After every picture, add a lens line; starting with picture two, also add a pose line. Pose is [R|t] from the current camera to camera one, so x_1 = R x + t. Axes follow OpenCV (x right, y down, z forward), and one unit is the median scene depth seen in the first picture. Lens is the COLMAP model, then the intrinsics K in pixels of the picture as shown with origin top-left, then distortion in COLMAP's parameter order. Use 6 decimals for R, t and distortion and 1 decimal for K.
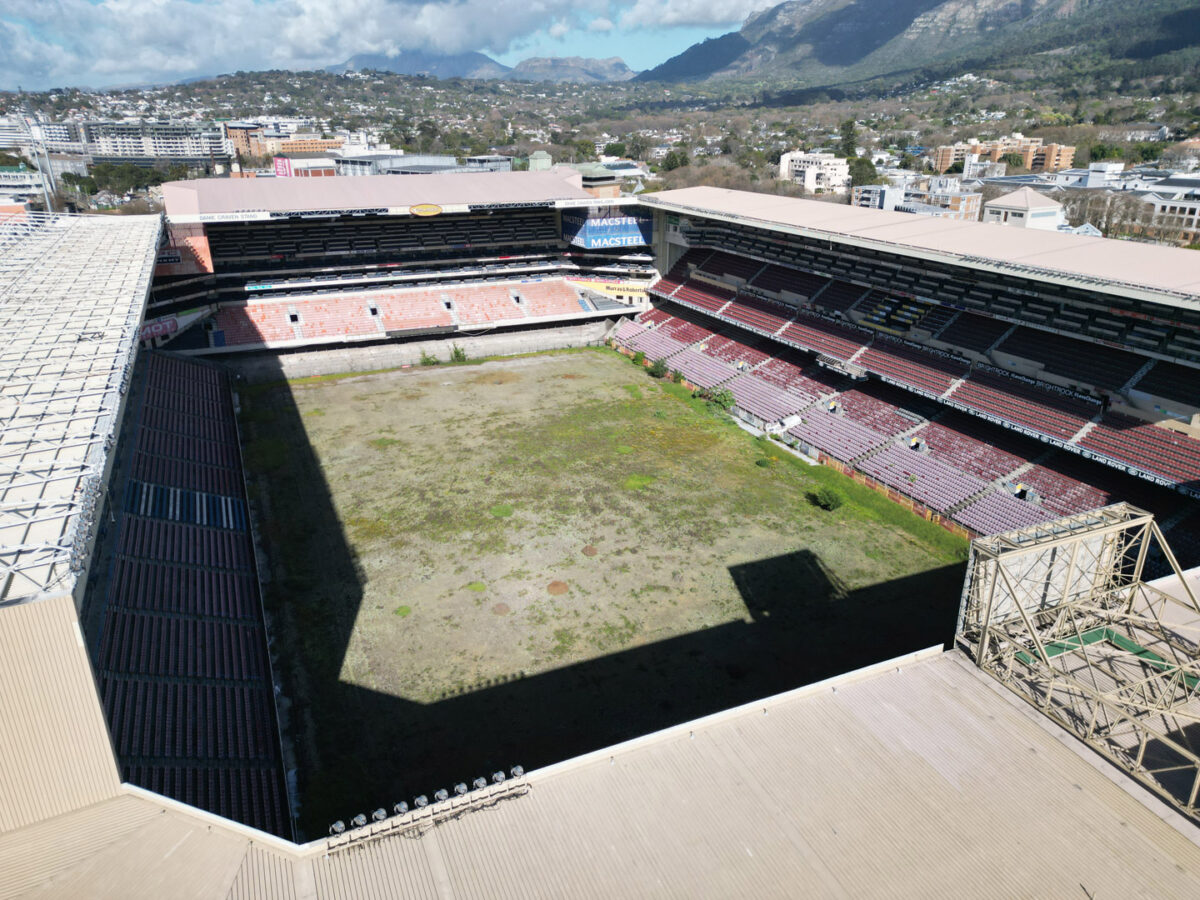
lens RADIAL K [[837.8, 0, 600.0], [0, 837.8, 450.0], [0, 0, 1]] dist [0.075090, -0.067351]
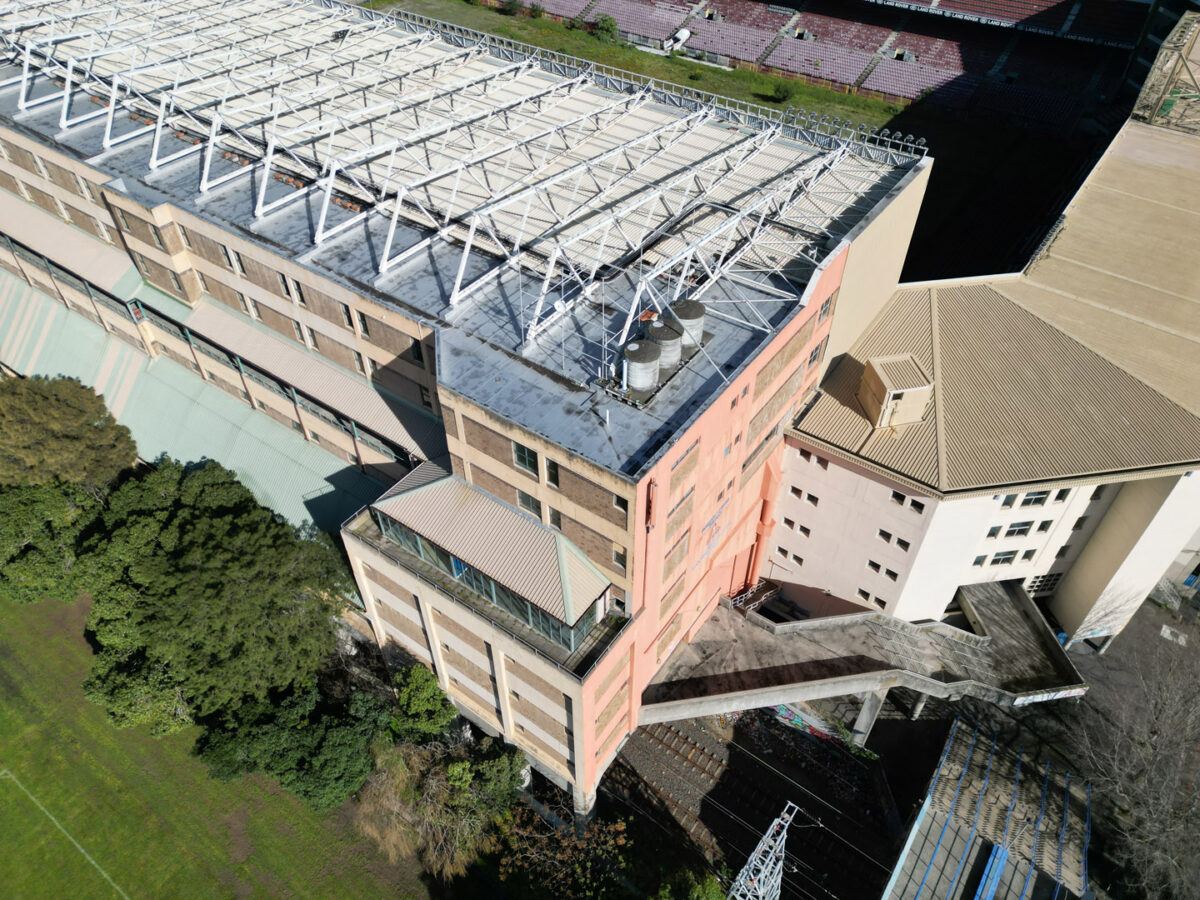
lens RADIAL K [[837.8, 0, 600.0], [0, 837.8, 450.0], [0, 0, 1]] dist [0.075090, -0.067351]
pose [[0.863681, -0.349184, 0.363491, -0.354950], [0.185817, 0.890943, 0.414359, -0.023946], [-0.468537, -0.290331, 0.834375, -0.032786]]
